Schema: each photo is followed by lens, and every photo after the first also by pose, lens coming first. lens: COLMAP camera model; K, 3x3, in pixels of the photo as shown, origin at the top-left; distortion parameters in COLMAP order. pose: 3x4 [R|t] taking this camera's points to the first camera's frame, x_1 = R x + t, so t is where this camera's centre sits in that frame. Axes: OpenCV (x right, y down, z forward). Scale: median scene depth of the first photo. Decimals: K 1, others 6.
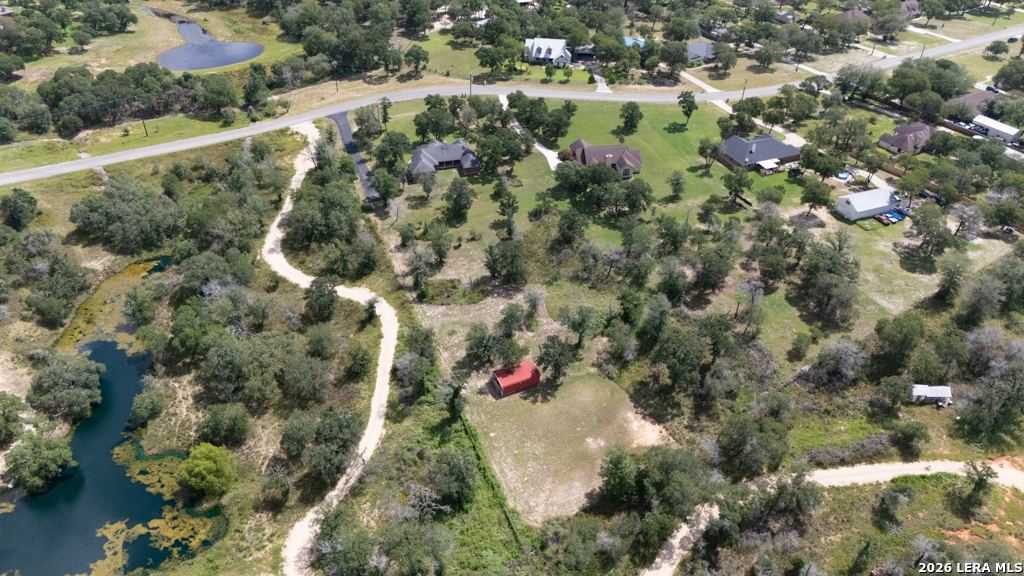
lens RADIAL K [[752.4, 0, 512.0], [0, 752.4, 288.0], [0, 0, 1]] dist [0.065639, -0.062848]
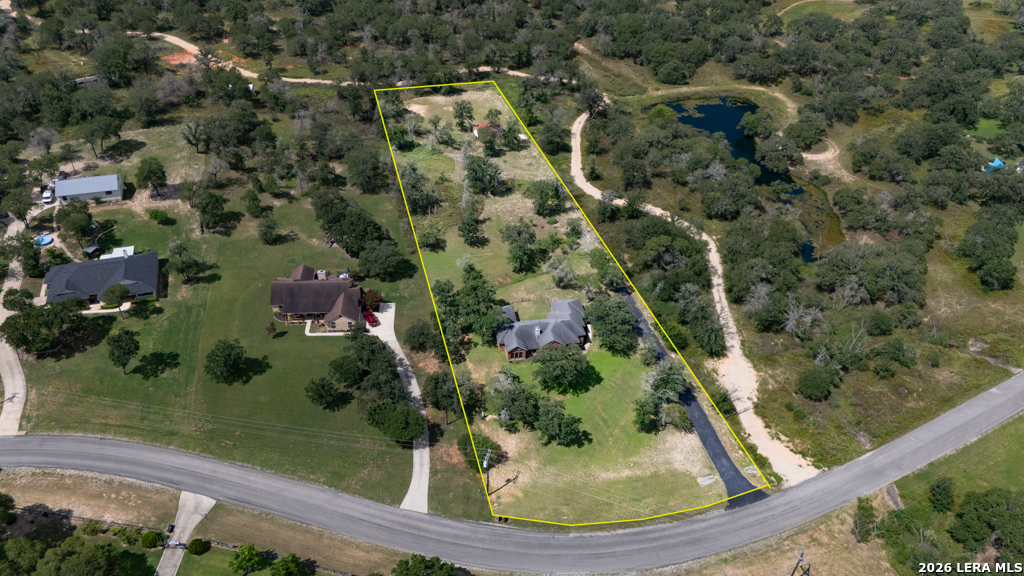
lens RADIAL K [[752.4, 0, 512.0], [0, 752.4, 288.0], [0, 0, 1]] dist [0.065639, -0.062848]
pose [[-0.994704, -0.097505, 0.032516, -0.103611], [0.007701, 0.244765, 0.969552, -1.081039], [-0.102495, 0.964667, -0.242718, 1.411276]]
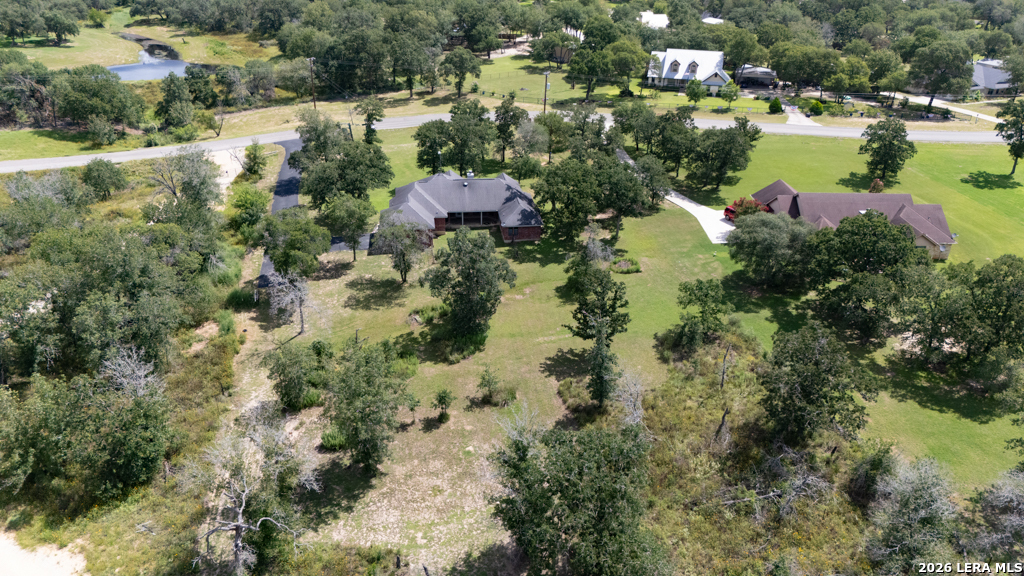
lens RADIAL K [[752.4, 0, 512.0], [0, 752.4, 288.0], [0, 0, 1]] dist [0.065639, -0.062848]
pose [[0.989409, 0.060857, -0.131781, -0.000058], [-0.083822, 0.980739, -0.176422, -0.060374], [0.118507, 0.185600, 0.975453, 0.715087]]
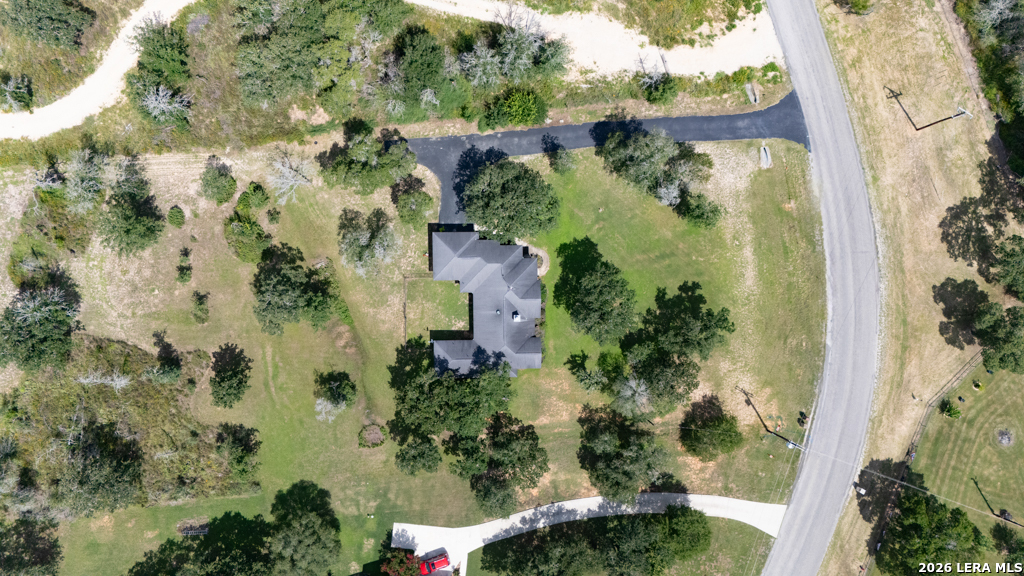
lens RADIAL K [[752.4, 0, 512.0], [0, 752.4, 288.0], [0, 0, 1]] dist [0.065639, -0.062848]
pose [[-0.261010, 0.964252, -0.045725, -0.105238], [-0.616662, -0.130105, 0.776402, -0.673336], [0.742699, 0.230846, 0.628577, 0.881952]]
